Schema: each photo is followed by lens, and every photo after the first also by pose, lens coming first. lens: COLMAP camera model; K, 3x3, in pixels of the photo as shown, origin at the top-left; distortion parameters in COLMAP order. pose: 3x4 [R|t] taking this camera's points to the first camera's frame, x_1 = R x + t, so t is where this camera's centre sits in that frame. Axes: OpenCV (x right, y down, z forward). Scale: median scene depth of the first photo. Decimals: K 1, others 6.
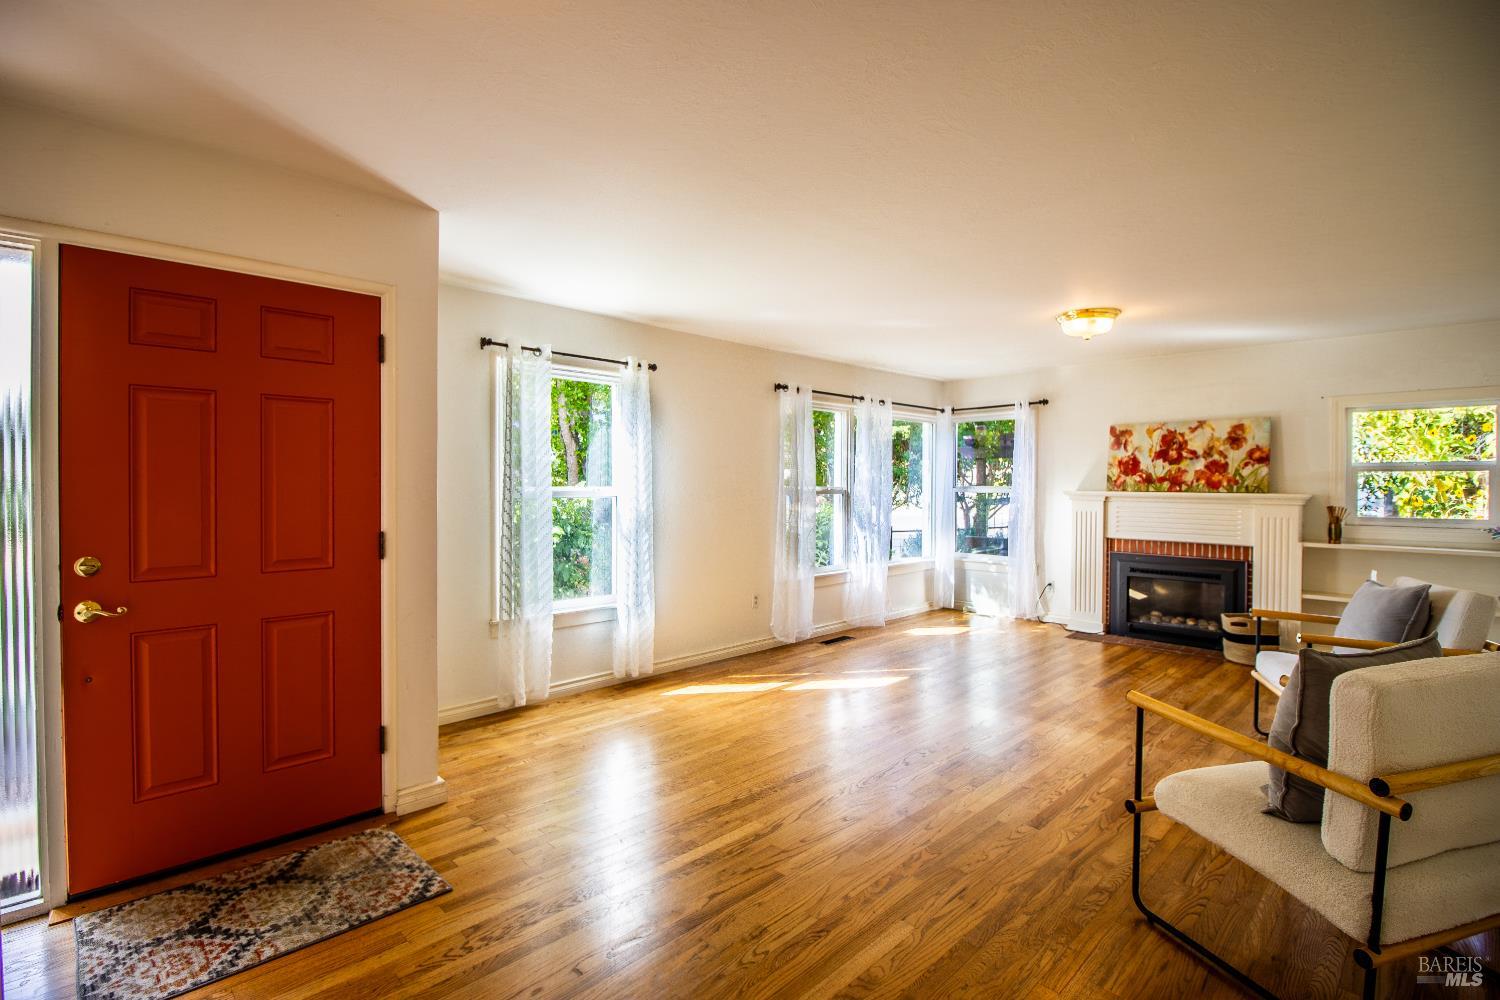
lens RADIAL K [[696.7, 0, 738.6], [0, 696.7, 497.5], [0, 0, 1]] dist [-0.004911, -0.006523]
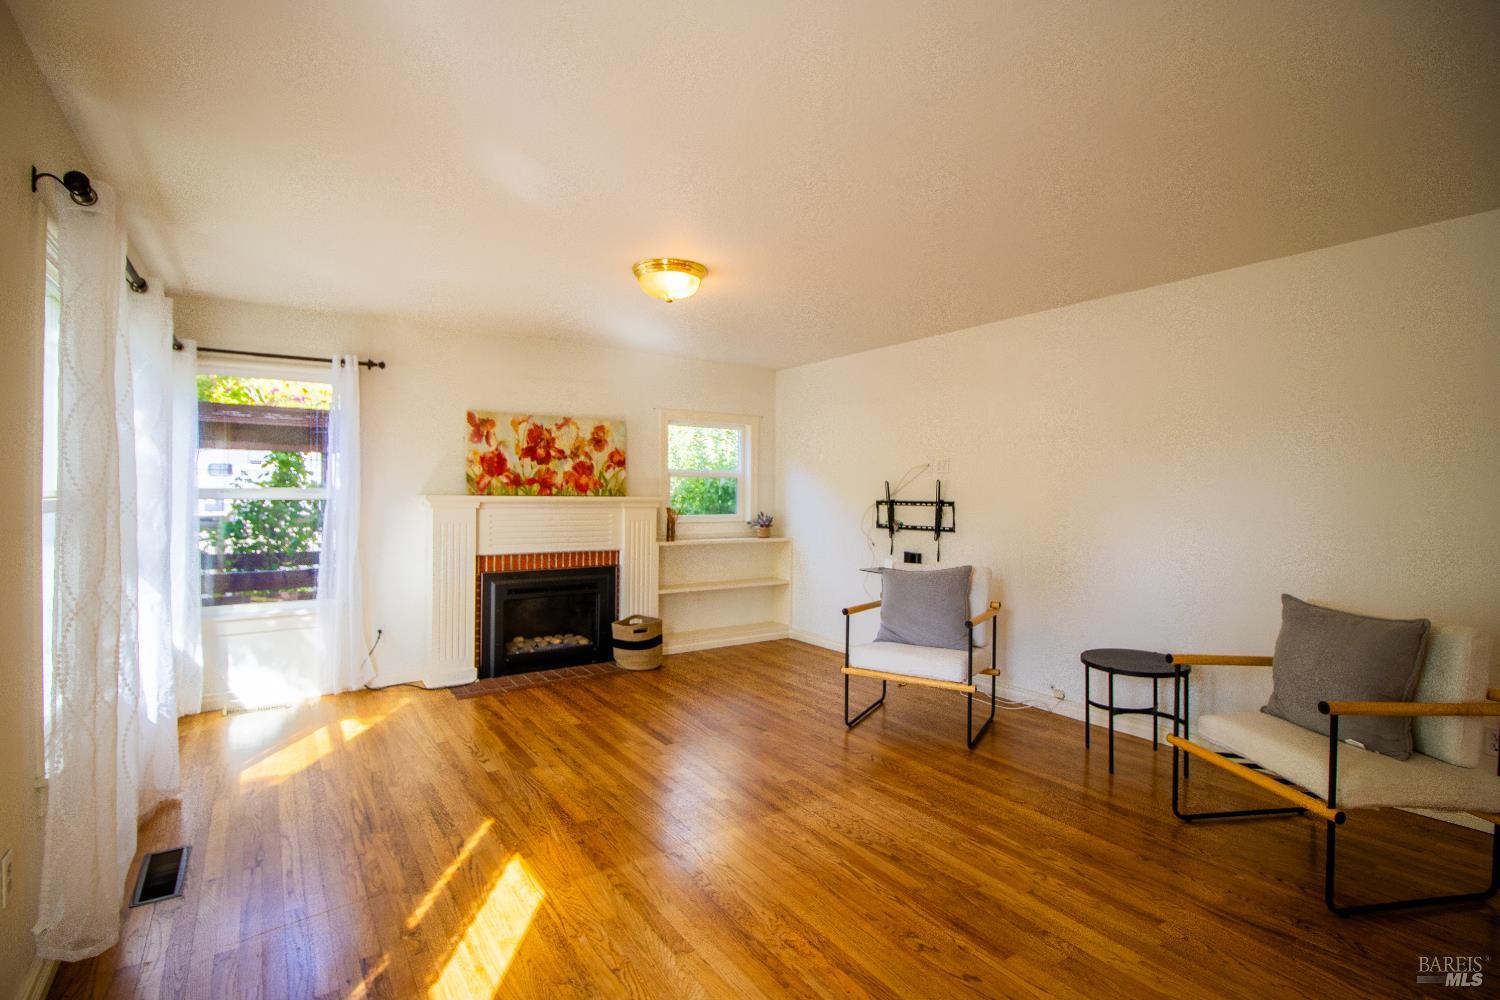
lens RADIAL K [[696.7, 0, 747.9], [0, 696.7, 489.8], [0, 0, 1]] dist [-0.004911, -0.006523]
pose [[0.157100, -0.002759, 0.987579, -0.201222], [0.008066, 0.999966, 0.001511, -0.014923], [-0.987550, 0.007728, 0.157117, 0.615468]]
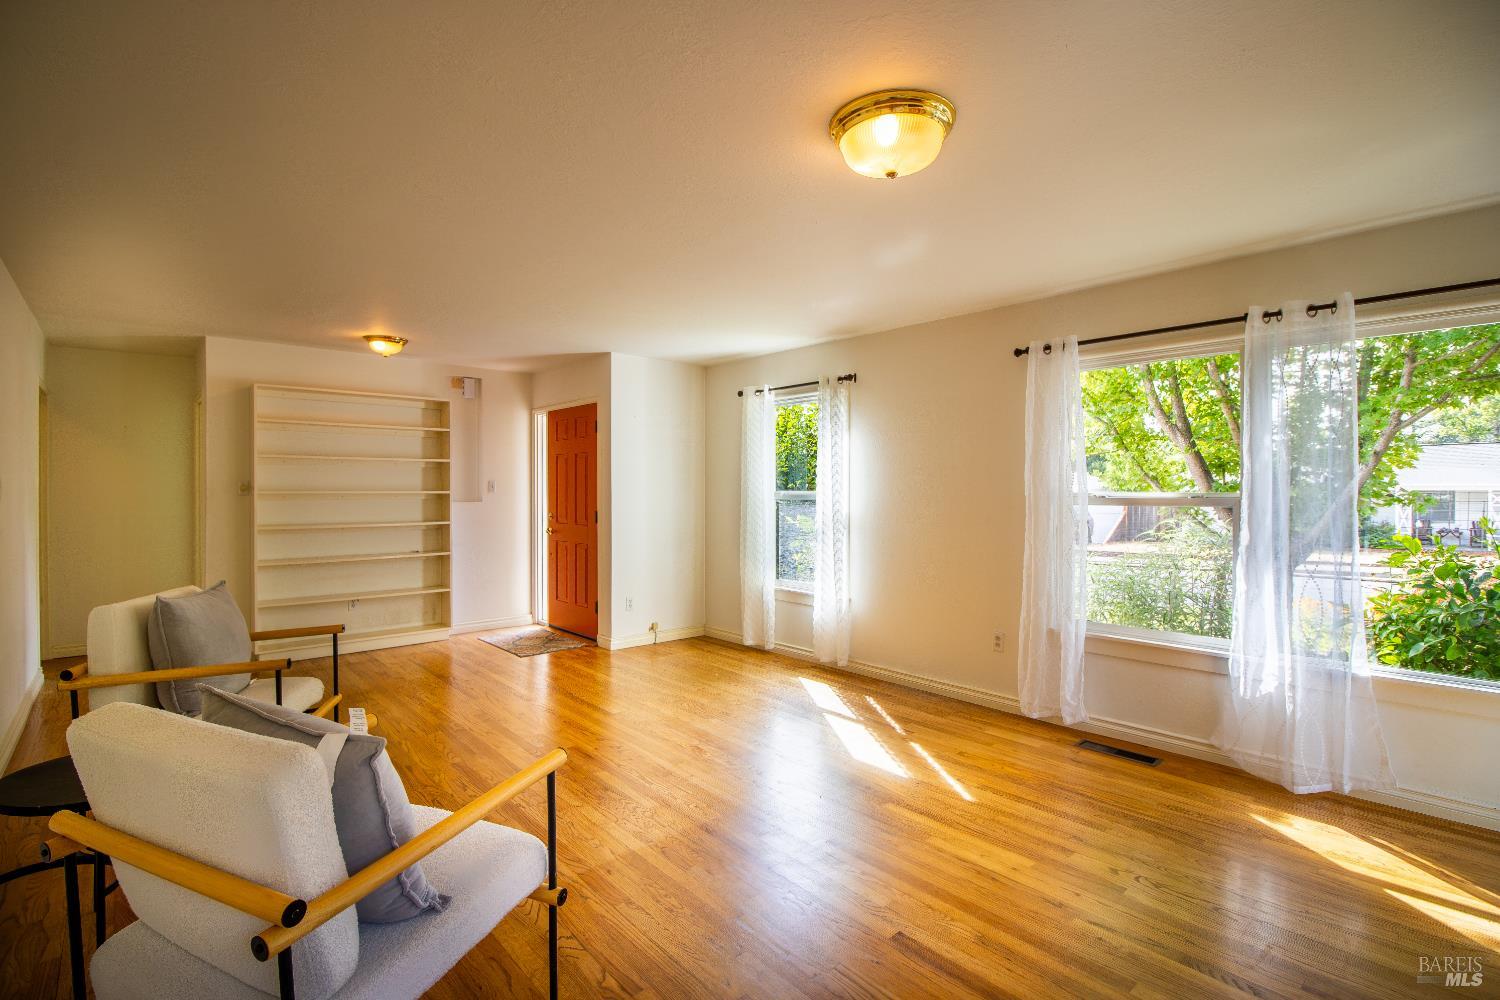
lens RADIAL K [[696.7, 0, 736.9], [0, 696.7, 498.3], [0, 0, 1]] dist [-0.004911, -0.006523]
pose [[-0.045118, 0.014135, -0.998882, 0.757634], [-0.017792, 0.999730, 0.014951, -0.013622], [0.998823, 0.018447, -0.044854, 0.714760]]
